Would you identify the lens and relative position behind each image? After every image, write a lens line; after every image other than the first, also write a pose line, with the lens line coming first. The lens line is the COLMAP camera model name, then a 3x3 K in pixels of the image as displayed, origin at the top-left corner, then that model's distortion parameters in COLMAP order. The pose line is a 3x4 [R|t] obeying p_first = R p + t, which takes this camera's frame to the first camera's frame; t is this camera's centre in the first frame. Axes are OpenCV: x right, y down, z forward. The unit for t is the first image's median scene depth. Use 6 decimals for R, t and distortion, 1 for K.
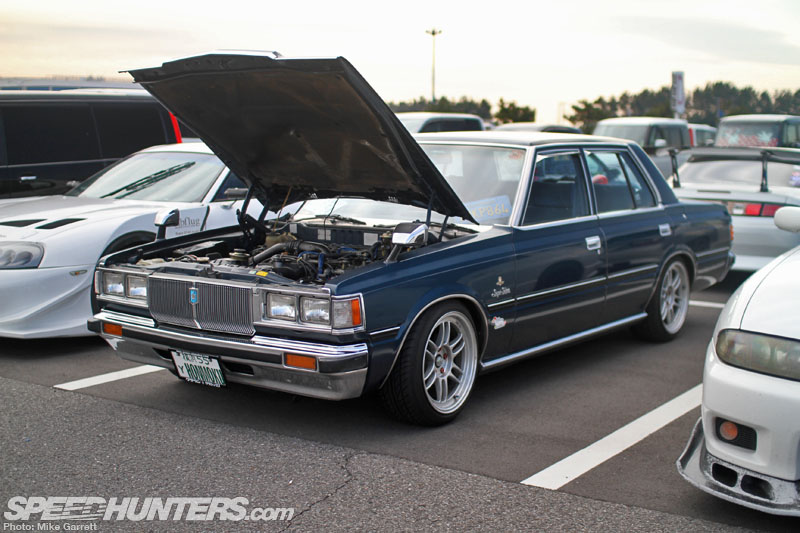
lens RADIAL K [[1207.4, 0, 400.8], [0, 1207.4, 266.7], [0, 0, 1]] dist [-0.195995, 0.000000]
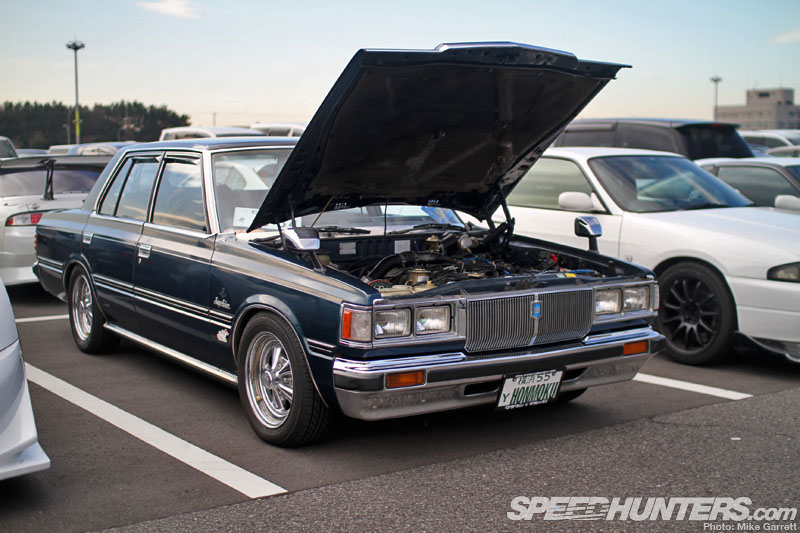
lens RADIAL K [[1207.4, 0, 400.8], [0, 1207.4, 266.6], [0, 0, 1]] dist [-0.195995, 0.000000]
pose [[0.295820, -0.099788, 0.950017, -0.950373], [0.112797, 0.991220, 0.068992, -0.073901], [-0.948561, 0.086750, 0.304478, 0.722881]]
